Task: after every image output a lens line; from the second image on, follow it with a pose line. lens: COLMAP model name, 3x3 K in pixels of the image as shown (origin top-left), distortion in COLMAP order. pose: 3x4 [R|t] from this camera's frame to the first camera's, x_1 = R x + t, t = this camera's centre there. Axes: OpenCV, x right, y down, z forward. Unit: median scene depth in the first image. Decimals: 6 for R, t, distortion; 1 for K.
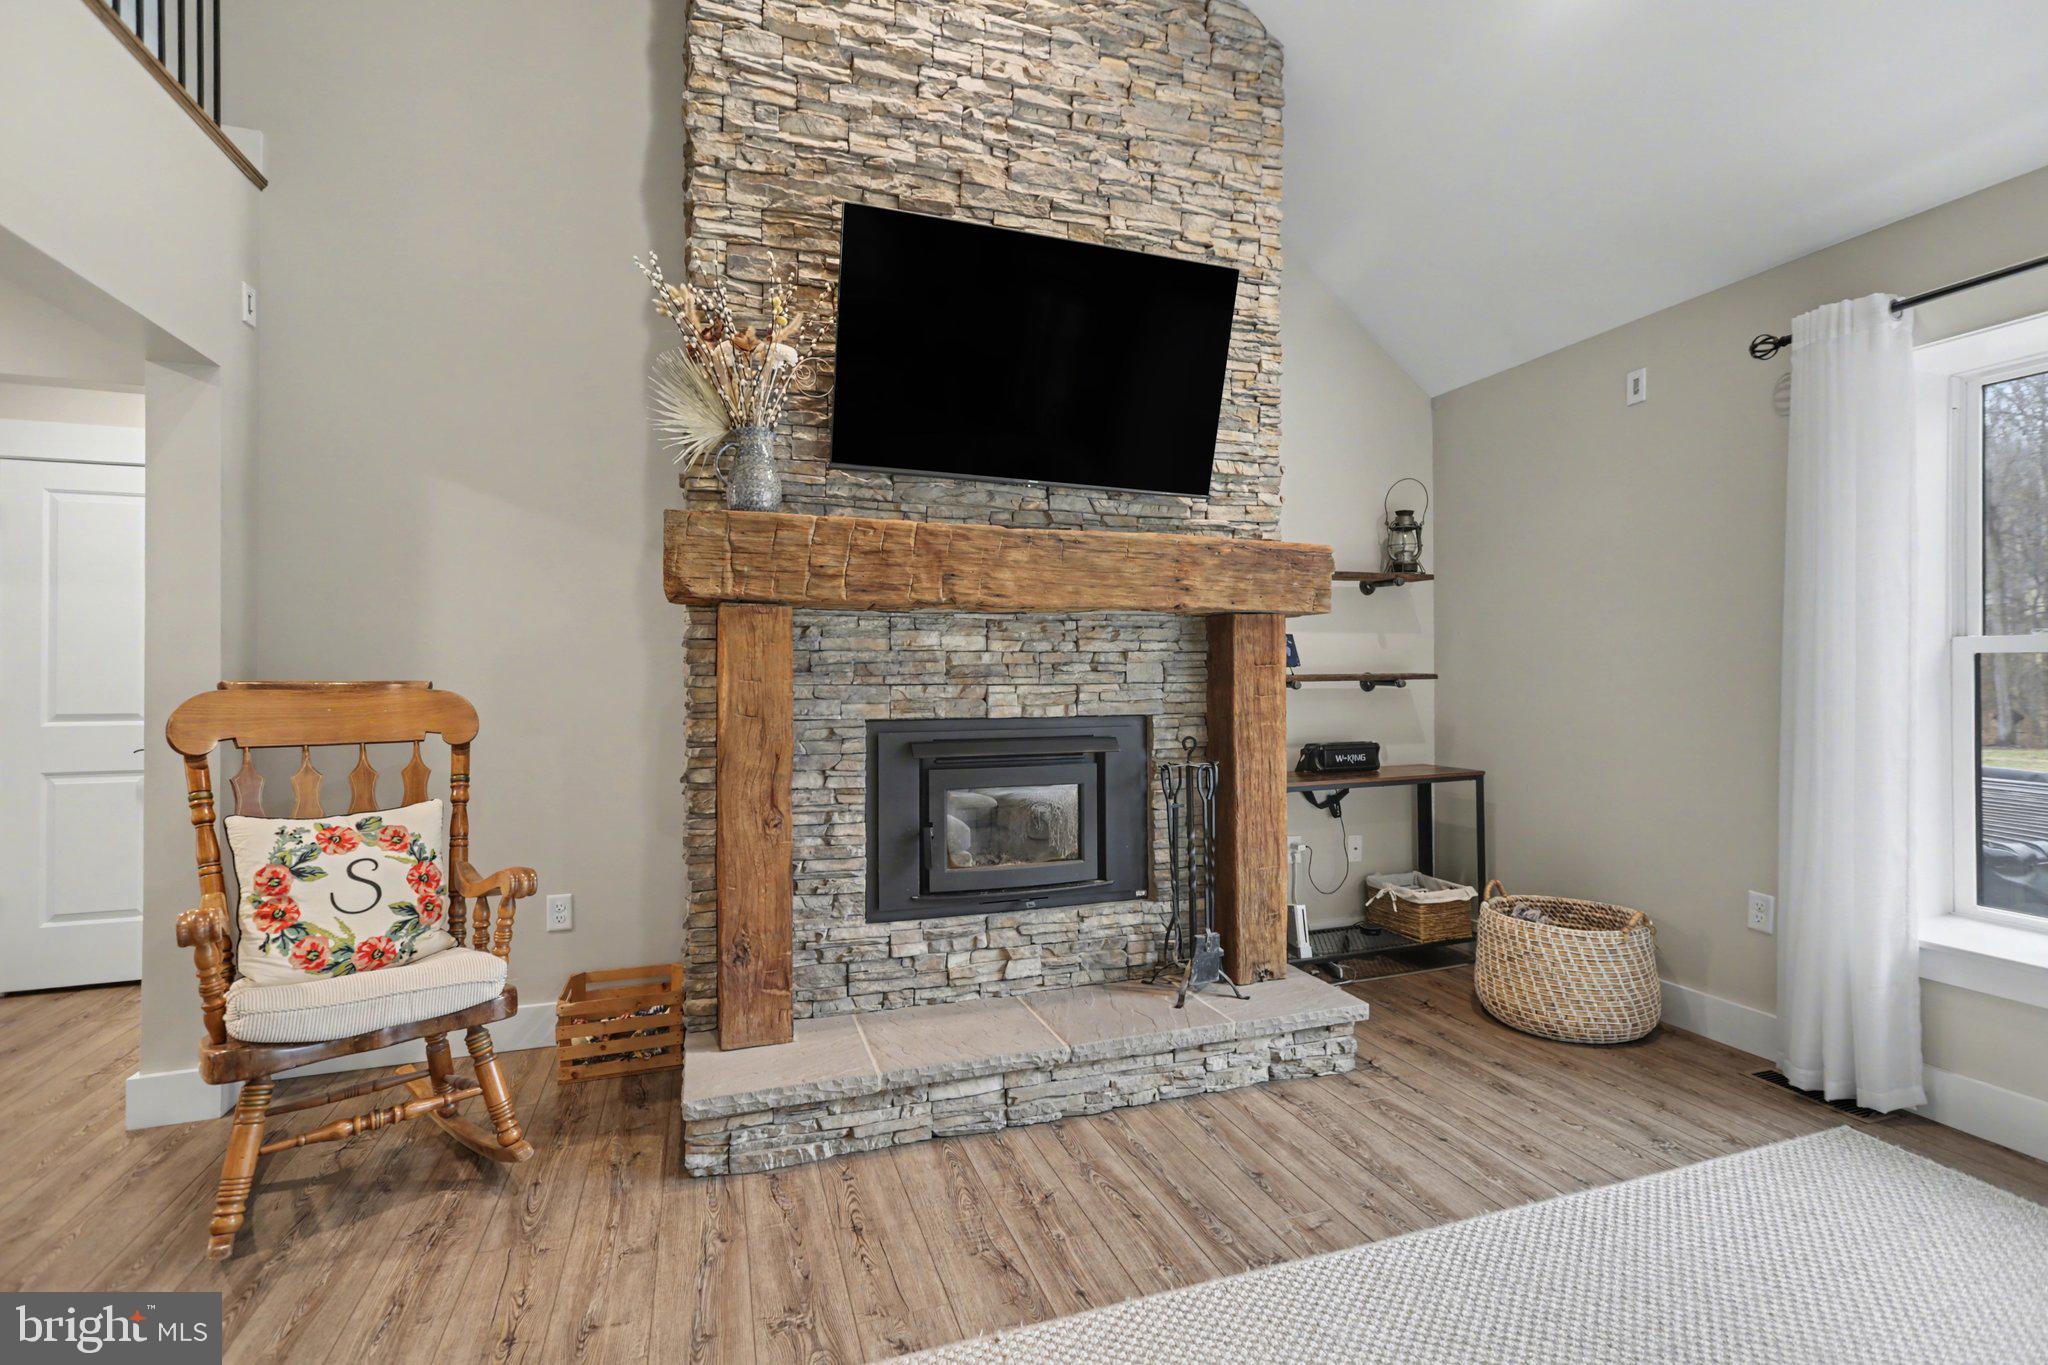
lens RADIAL K [[941.1, 0, 1028.7], [0, 941.1, 685.5], [0, 0, 1]] dist [-0.004763, 0.002567]
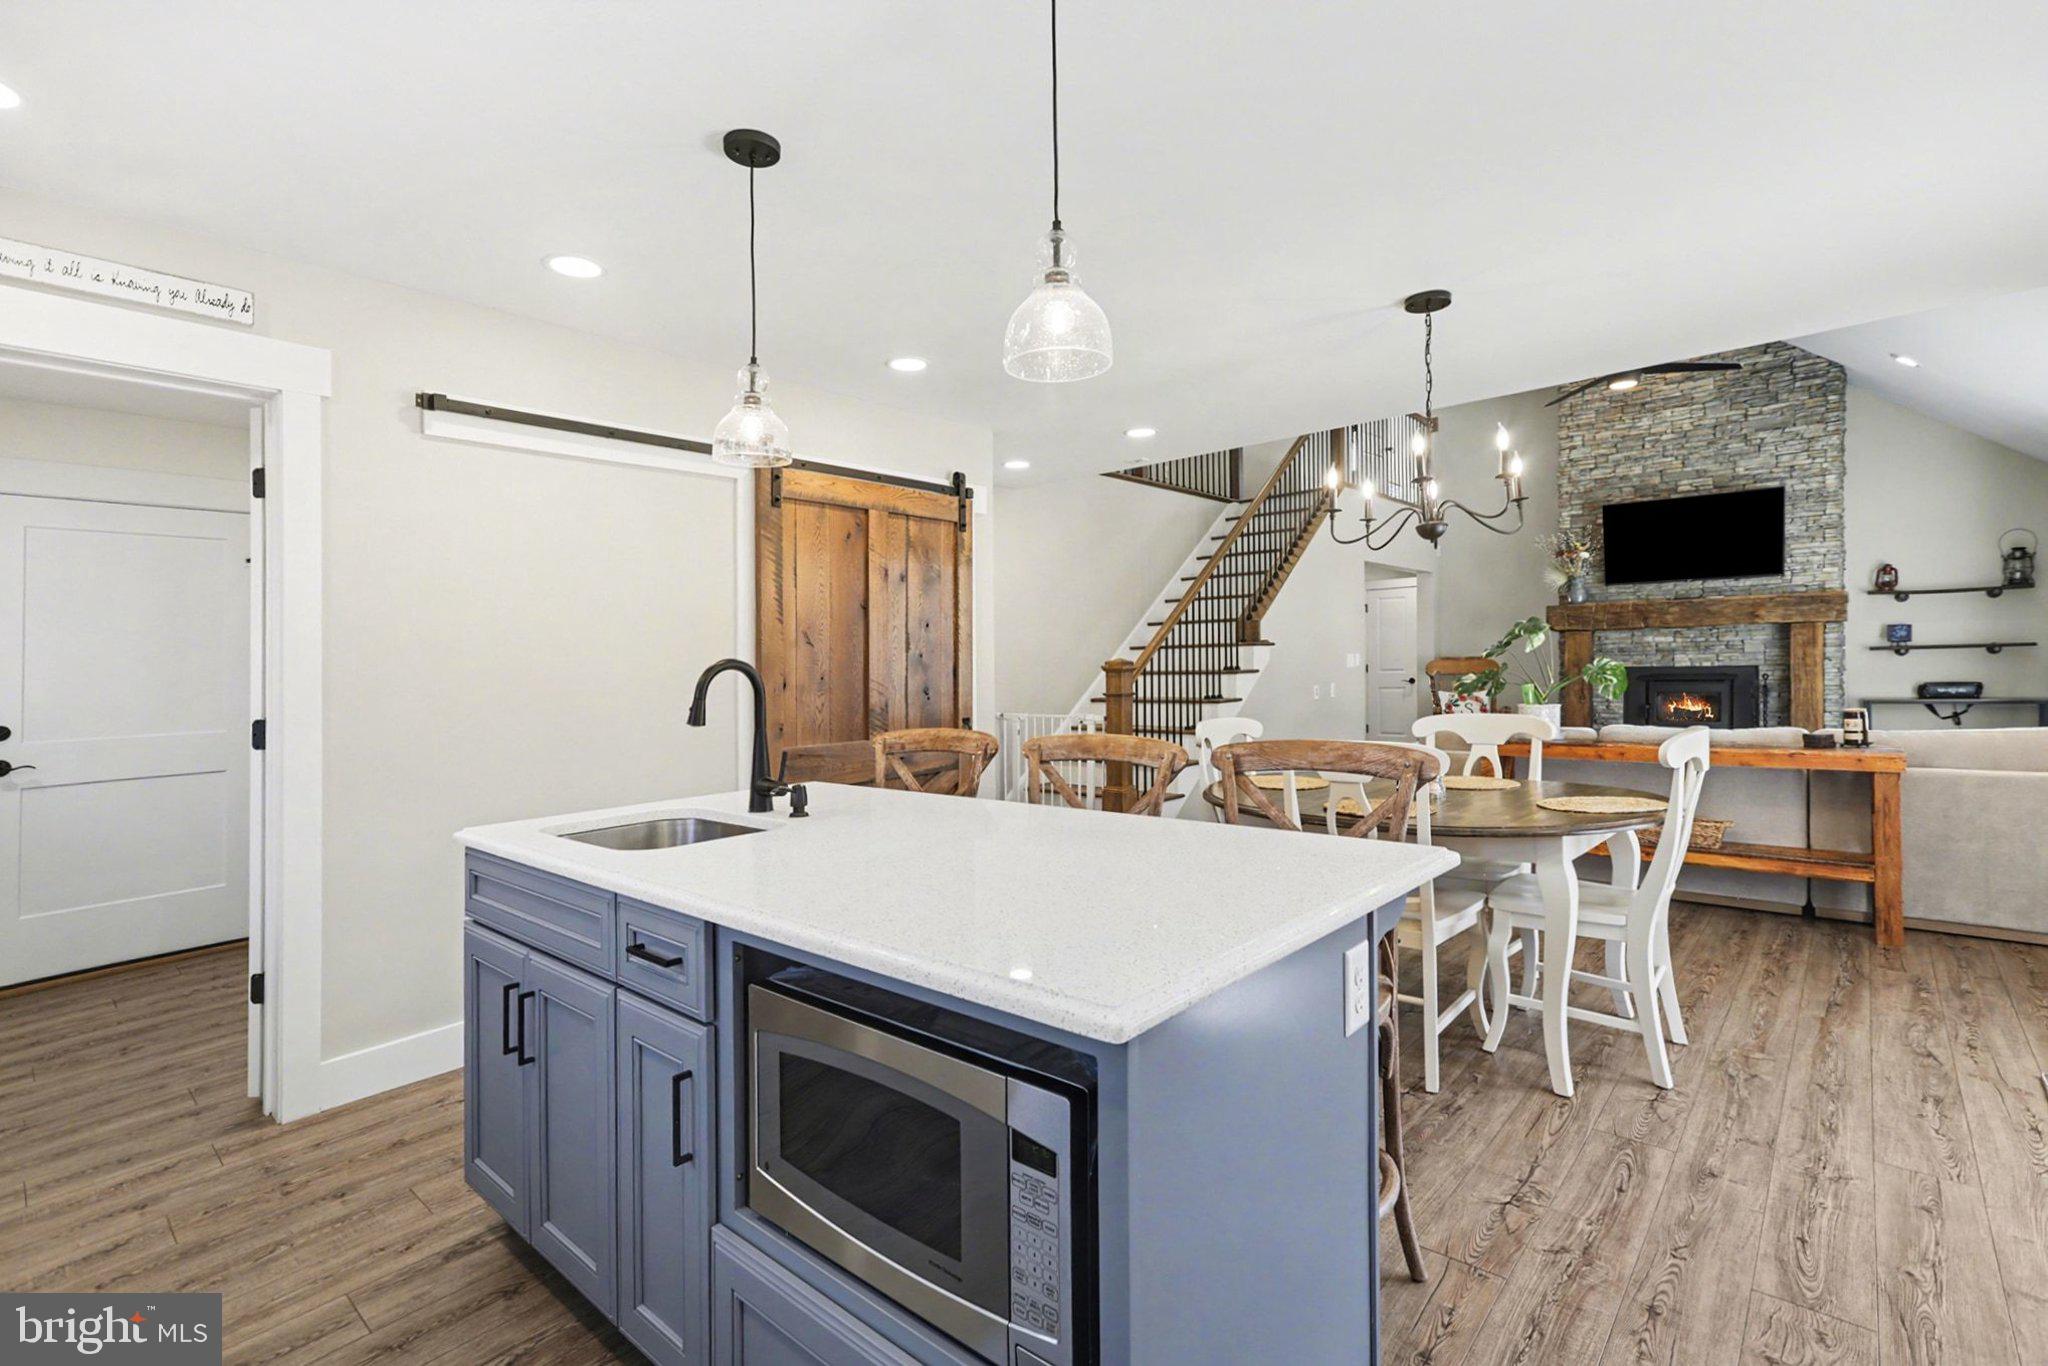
lens RADIAL K [[941.1, 0, 1014.4], [0, 941.1, 697.6], [0, 0, 1]] dist [-0.004763, 0.002567]
pose [[0.489107, 0.021666, -0.871954, 1.446809], [0.009420, 0.999502, 0.030120, 0.025255], [0.872173, -0.022946, 0.488660, -2.075295]]
